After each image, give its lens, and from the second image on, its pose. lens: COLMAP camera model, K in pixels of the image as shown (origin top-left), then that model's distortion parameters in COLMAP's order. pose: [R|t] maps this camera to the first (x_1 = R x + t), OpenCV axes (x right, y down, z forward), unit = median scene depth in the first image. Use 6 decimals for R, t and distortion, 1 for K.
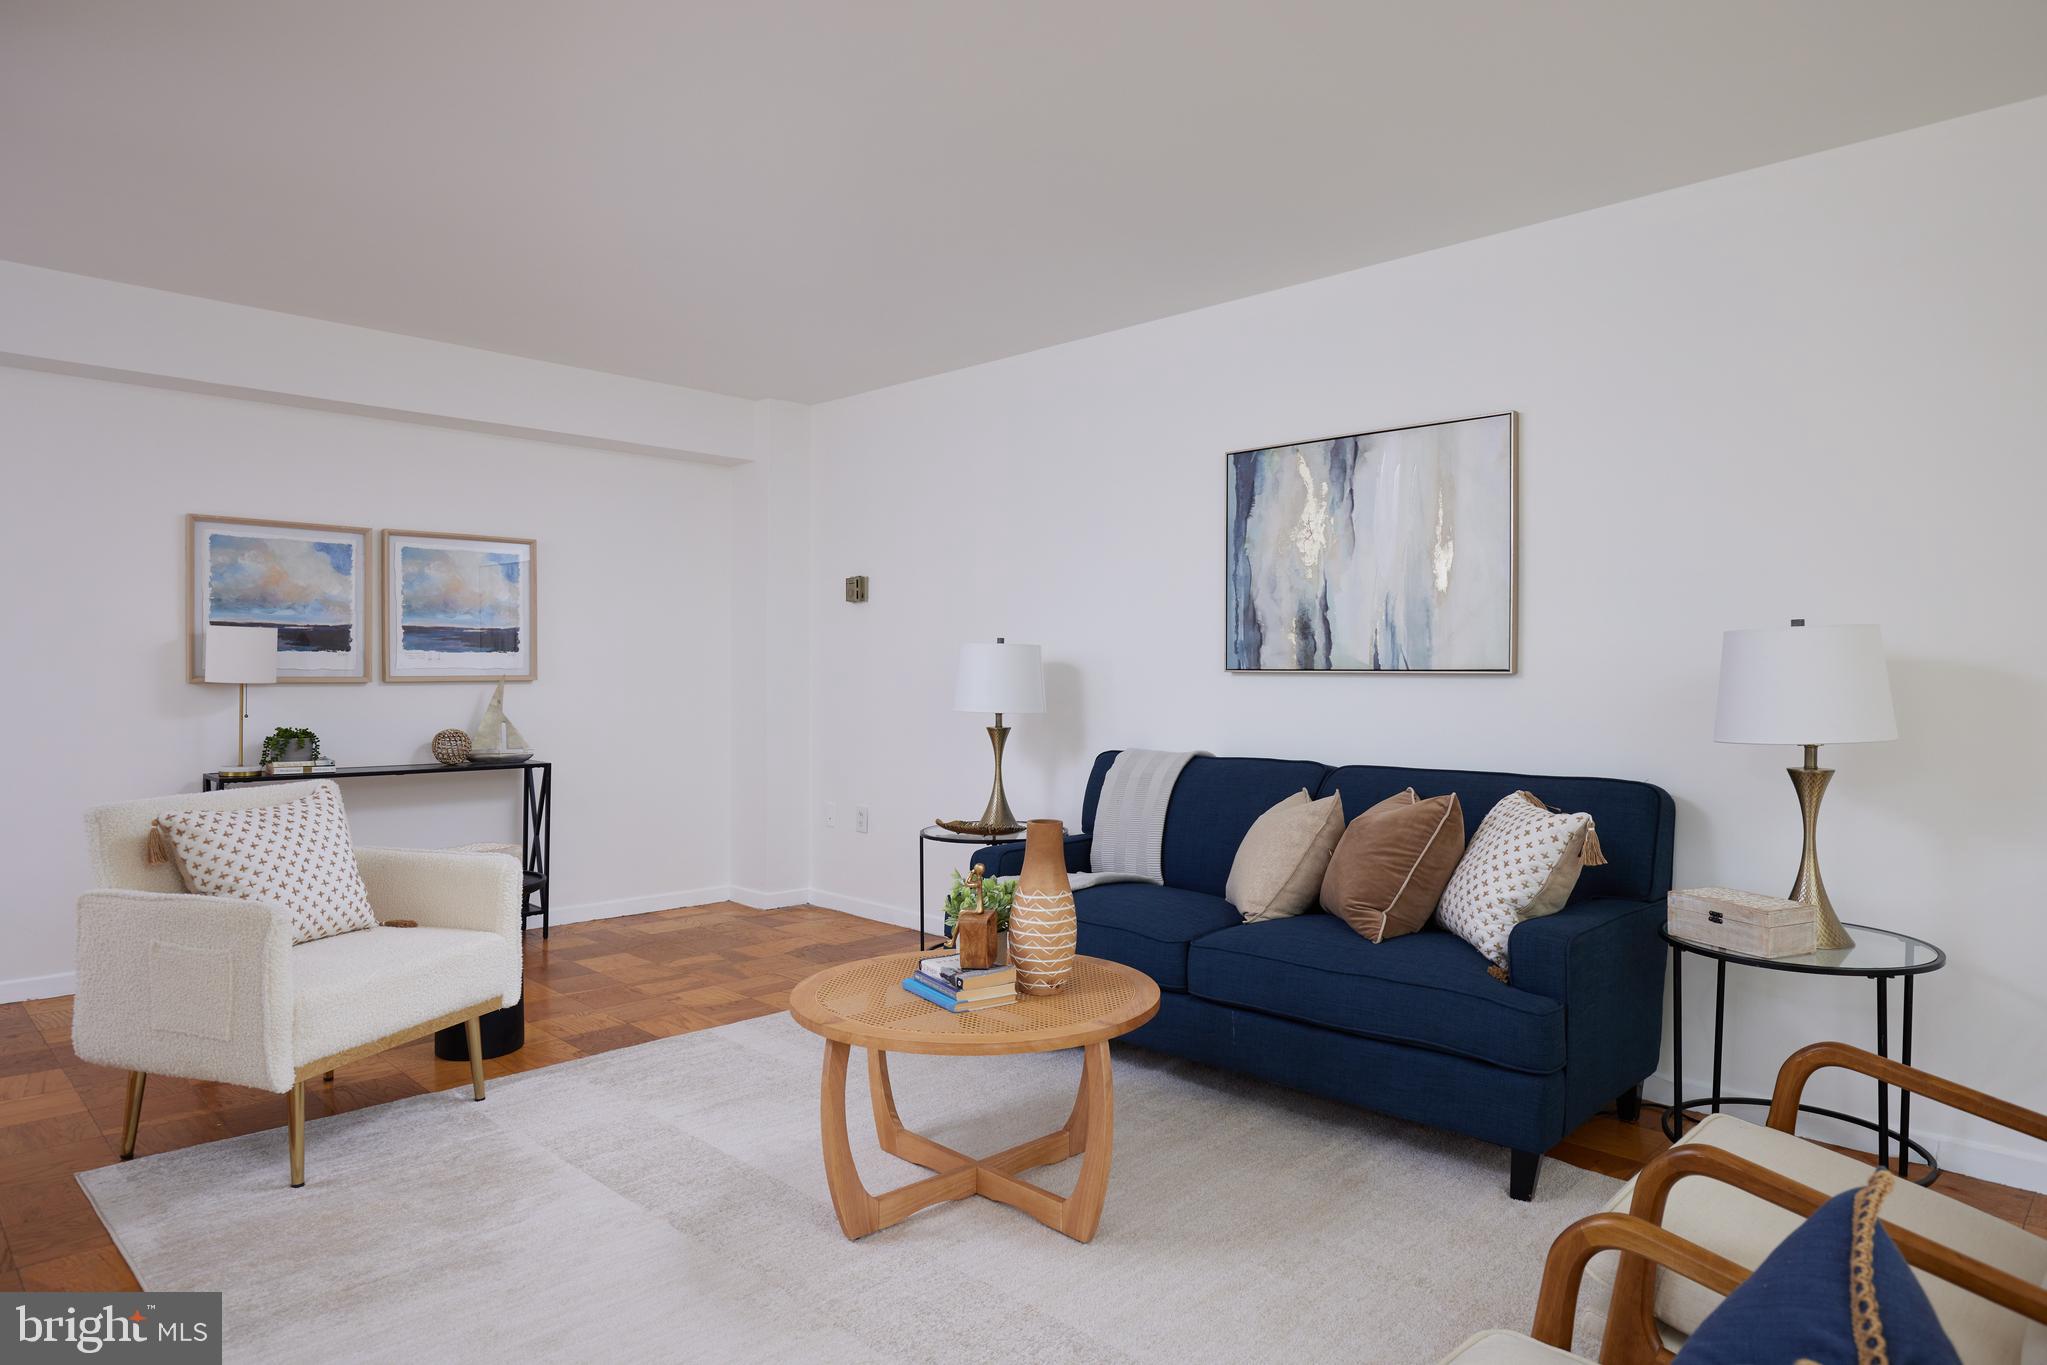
lens RADIAL K [[1274.7, 0, 1014.0], [0, 1274.7, 682.3], [0, 0, 1]] dist [-0.002913, -0.000771]
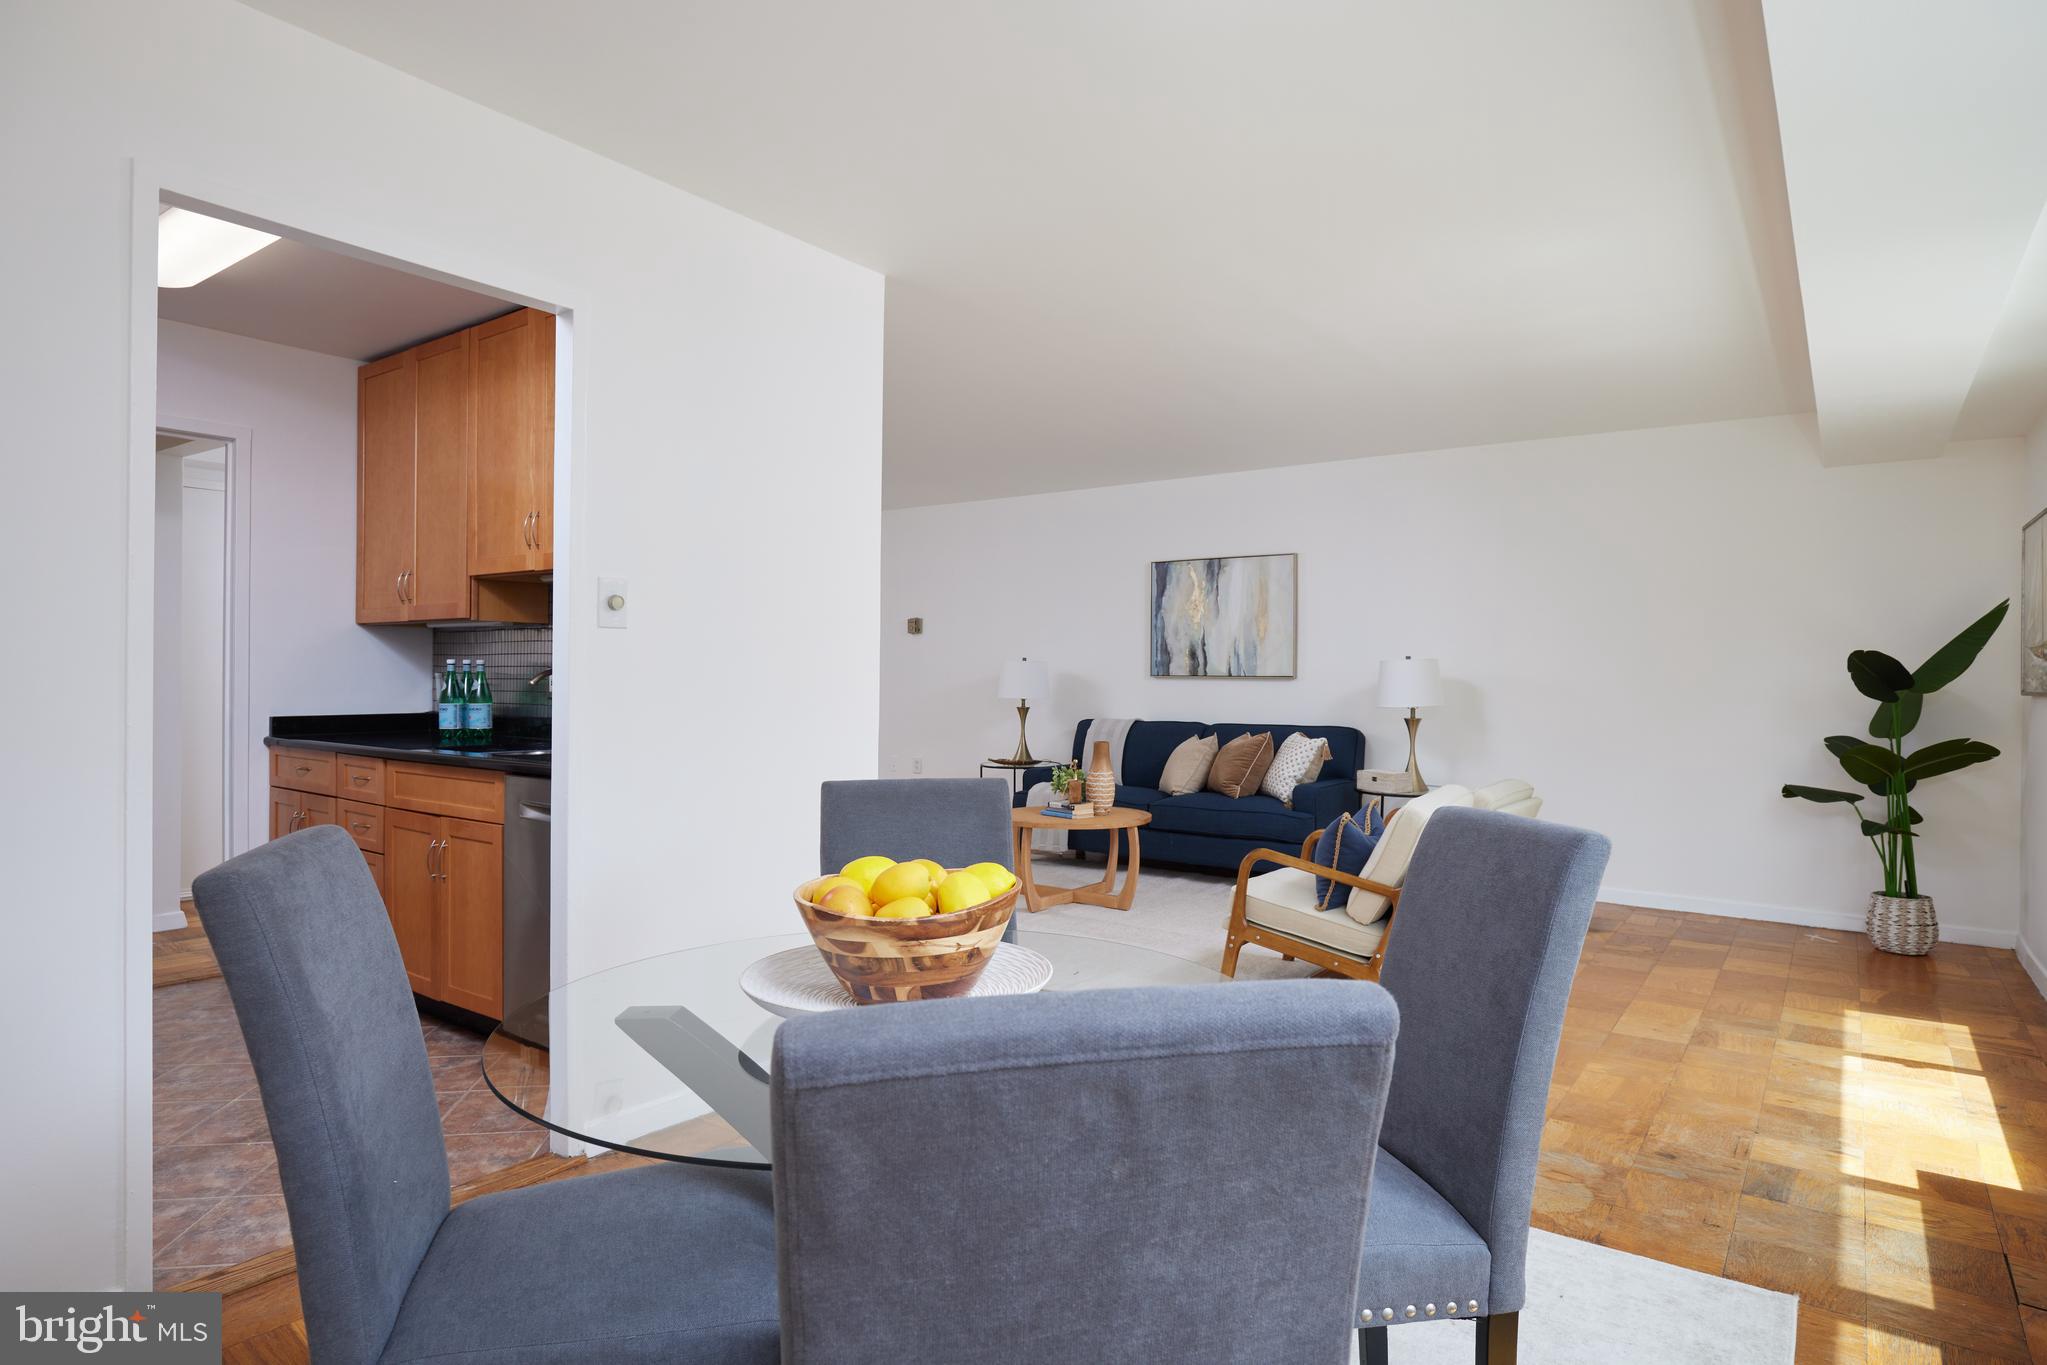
lens RADIAL K [[1153.7, 0, 1026.2], [0, 1153.7, 679.3], [0, 0, 1]] dist [0.001660, 0.000149]
pose [[0.989895, 0.000390, 0.141805, -0.283636], [0.000037, 0.999995, -0.003008, 0.000762], [-0.141805, 0.002983, 0.989890, -0.734905]]
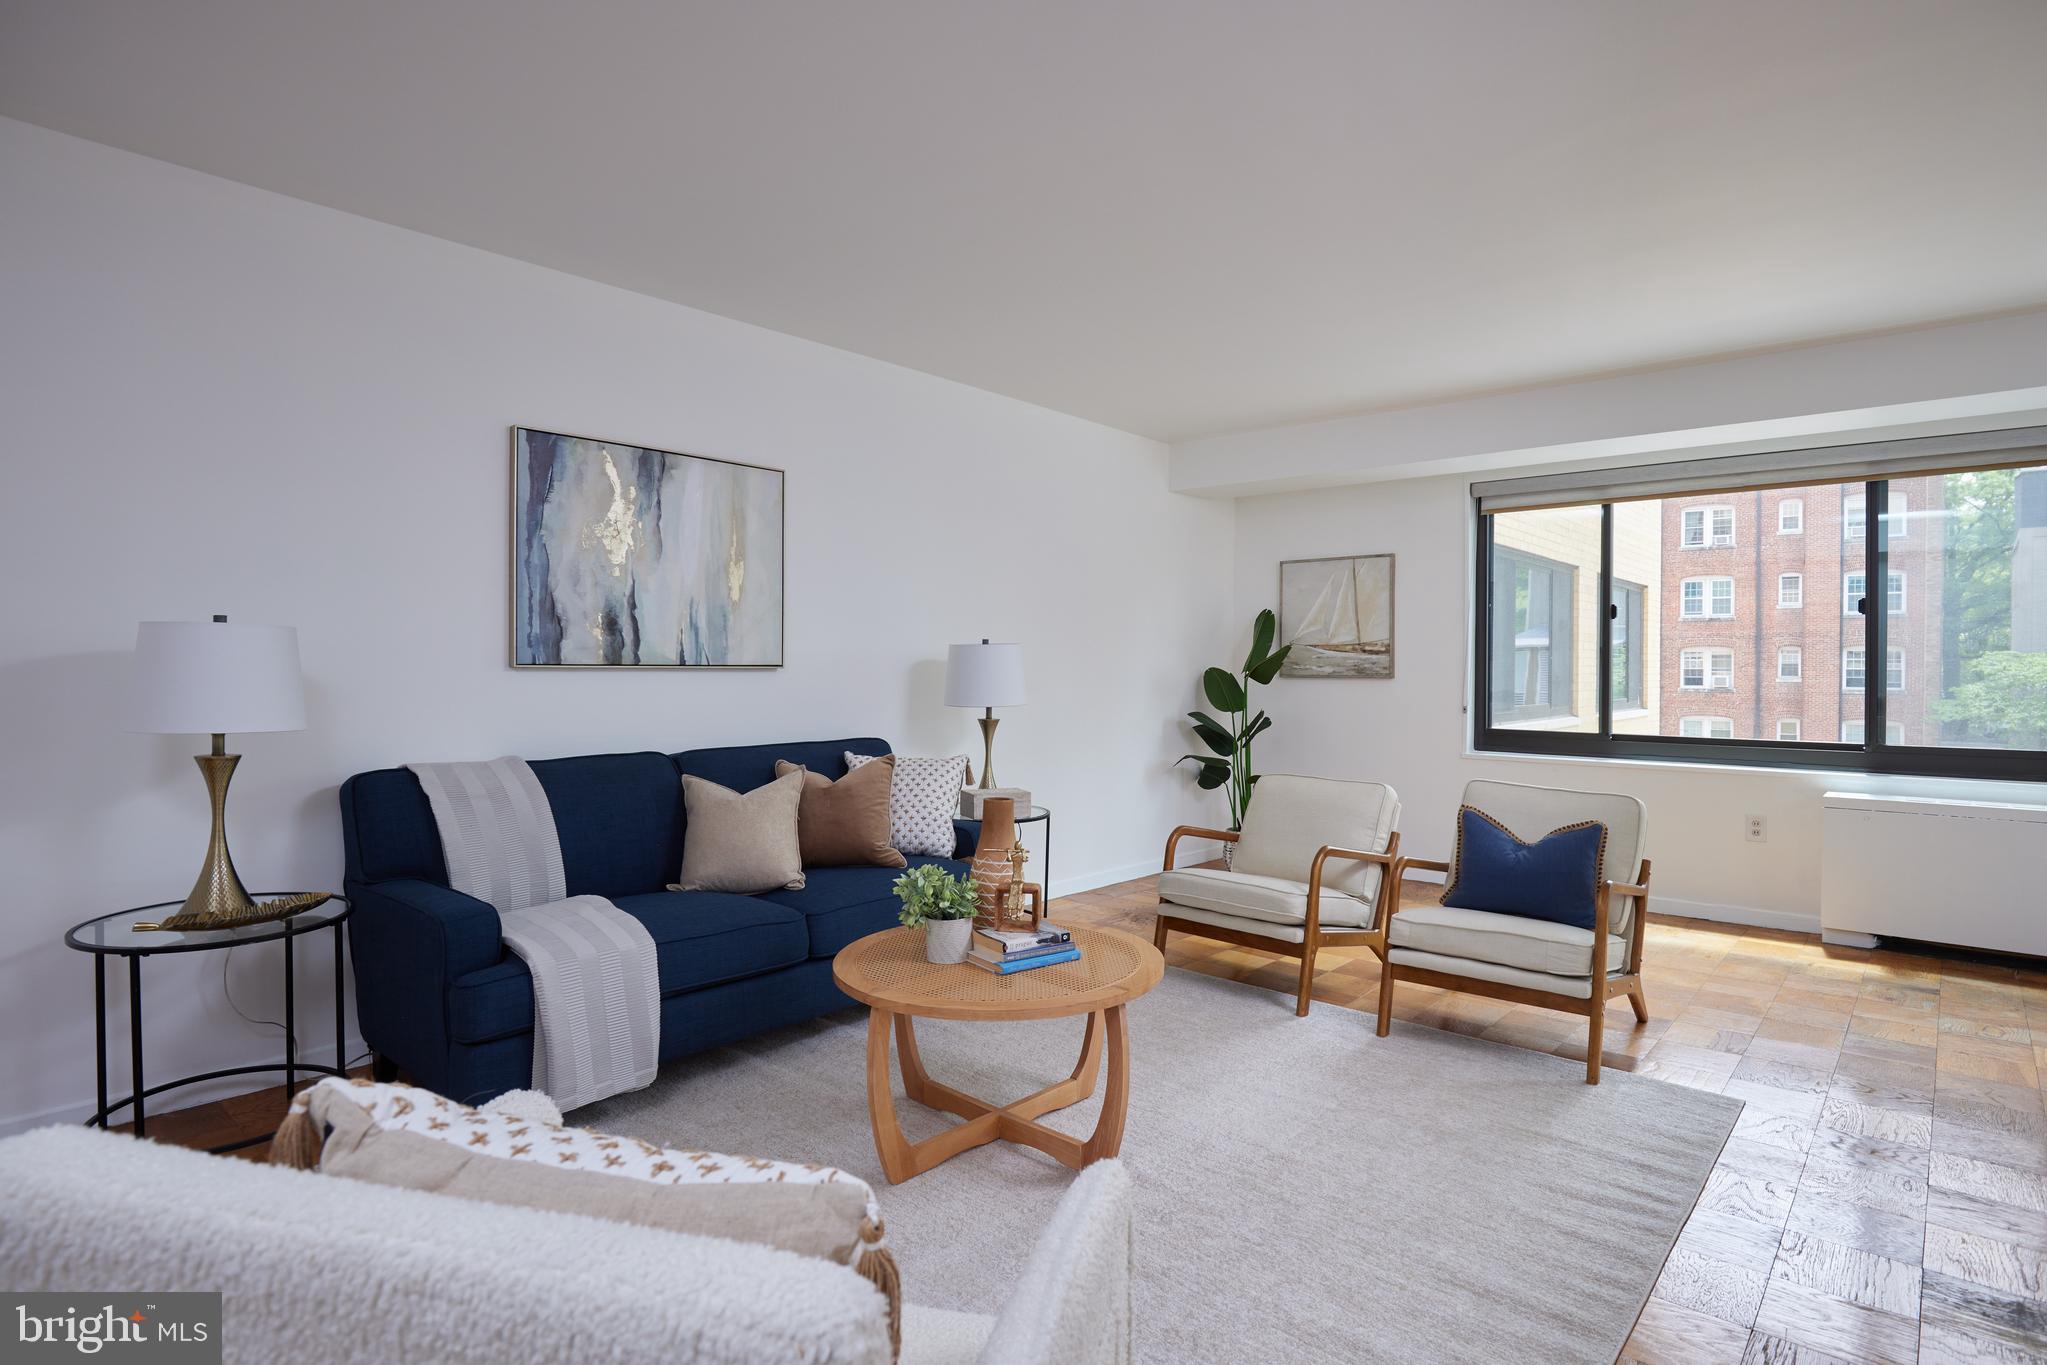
lens RADIAL K [[1080.5, 0, 1021.7], [0, 1080.5, 679.8], [0, 0, 1]] dist [-0.004614, -0.000433]
pose [[-0.065153, -0.014076, 0.997776, -0.676892], [0.005399, 0.999881, 0.014458, -0.008760], [-0.997861, 0.006329, -0.065069, 0.745738]]
